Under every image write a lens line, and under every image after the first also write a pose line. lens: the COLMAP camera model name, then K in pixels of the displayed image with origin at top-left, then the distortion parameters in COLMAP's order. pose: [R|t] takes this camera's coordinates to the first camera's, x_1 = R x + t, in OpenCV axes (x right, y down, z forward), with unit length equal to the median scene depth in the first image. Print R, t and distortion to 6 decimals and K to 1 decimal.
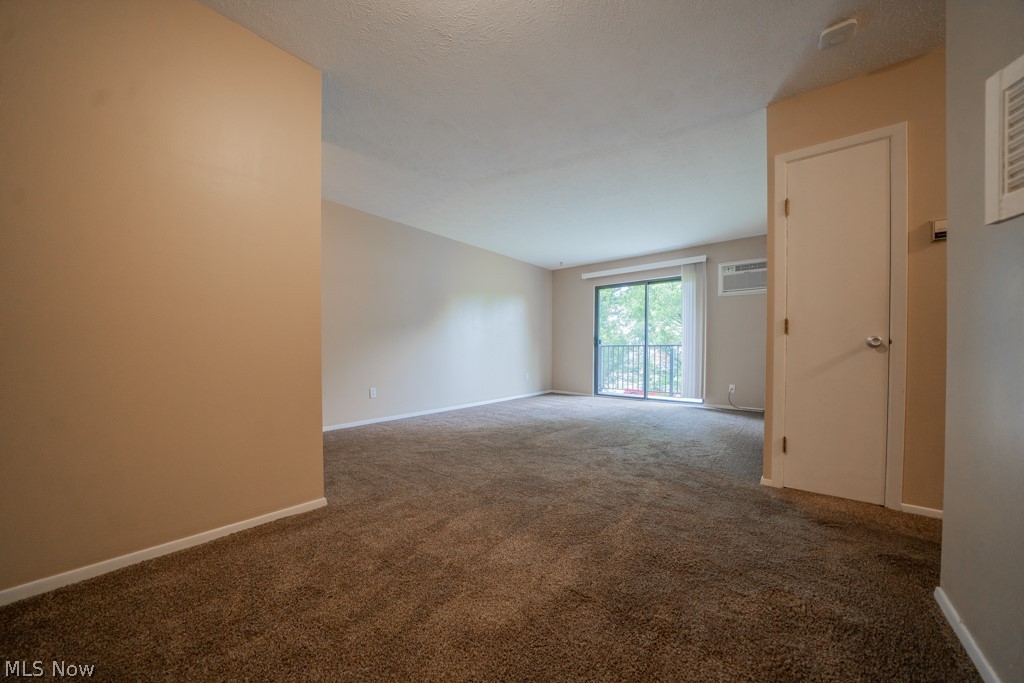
lens RADIAL K [[353.2, 0, 501.4], [0, 353.2, 355.3], [0, 0, 1]] dist [-0.029090, 0.003546]
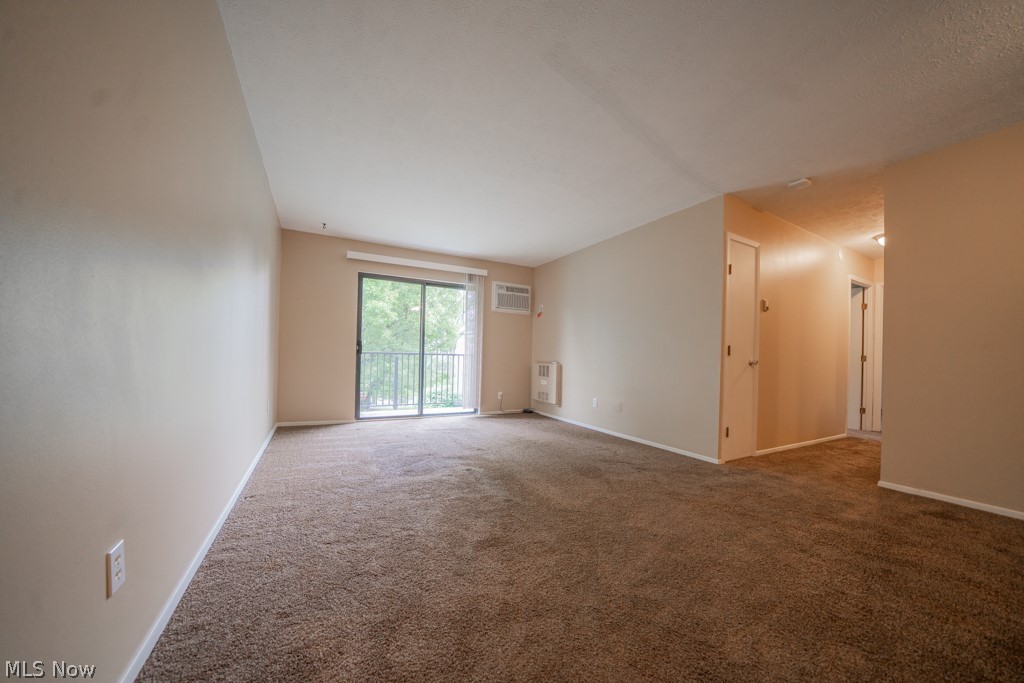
lens RADIAL K [[353.2, 0, 501.4], [0, 353.2, 355.3], [0, 0, 1]] dist [-0.029090, 0.003546]
pose [[0.369895, 0.014996, 0.928952, -0.380096], [-0.004694, 0.999887, -0.014272, -0.016125], [-0.929062, 0.000919, 0.369924, 0.568788]]
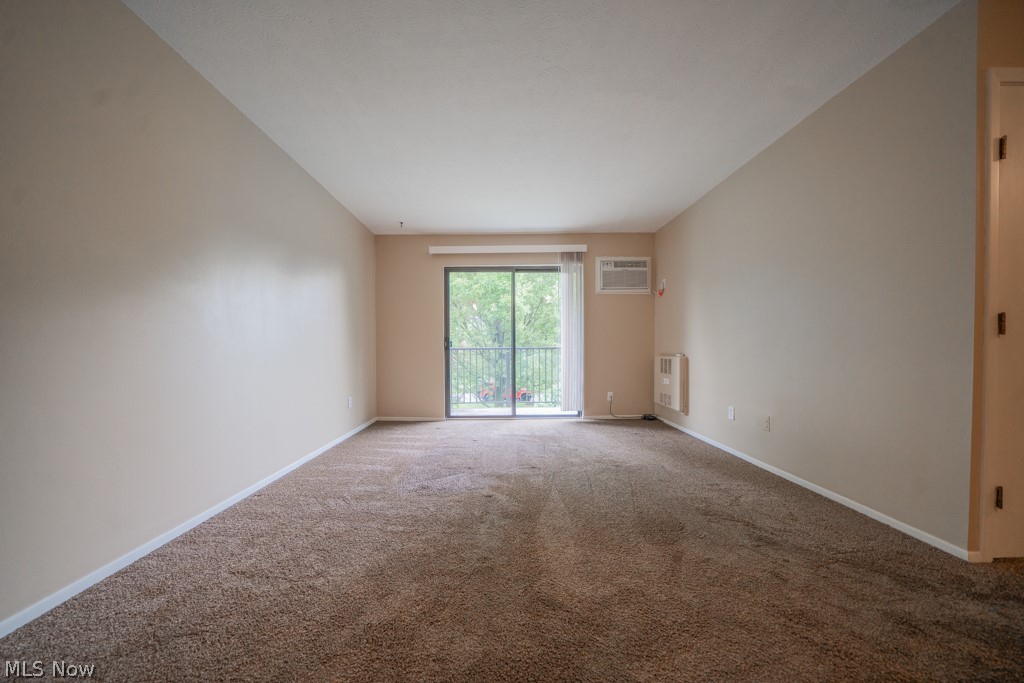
lens RADIAL K [[353.2, 0, 501.4], [0, 353.2, 355.3], [0, 0, 1]] dist [-0.029090, 0.003546]
pose [[0.754863, -0.014546, 0.655721, -0.149920], [0.018850, 0.999822, 0.000479, -0.017052], [-0.655612, 0.011998, 0.755003, 0.483779]]
